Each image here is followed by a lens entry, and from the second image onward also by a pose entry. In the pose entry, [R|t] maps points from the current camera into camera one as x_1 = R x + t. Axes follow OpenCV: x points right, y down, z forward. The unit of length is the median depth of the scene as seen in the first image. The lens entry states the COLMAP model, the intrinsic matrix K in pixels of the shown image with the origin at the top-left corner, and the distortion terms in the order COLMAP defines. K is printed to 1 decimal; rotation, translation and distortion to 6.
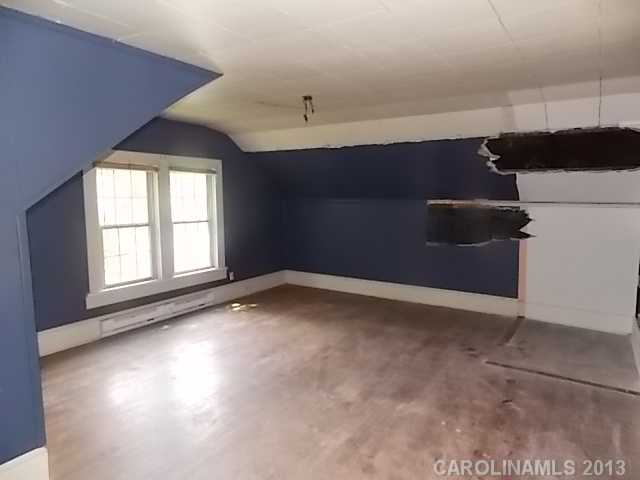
lens RADIAL K [[423.7, 0, 320.0], [0, 423.7, 240.0], [0, 0, 1]] dist [0.000573, 0.000264]
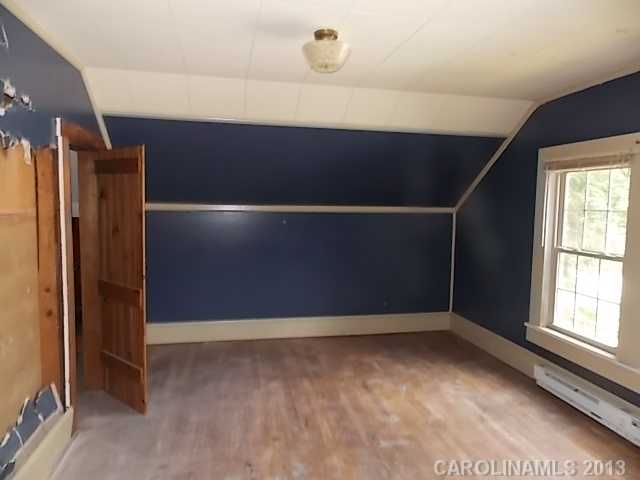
lens RADIAL K [[423.7, 0, 320.0], [0, 423.7, 240.0], [0, 0, 1]] dist [0.000573, 0.000264]
pose [[-0.714849, 0.048556, -0.697591, 0.311073], [-0.092716, 0.982197, 0.163377, -0.125797], [0.693105, 0.181468, -0.697621, 1.183864]]
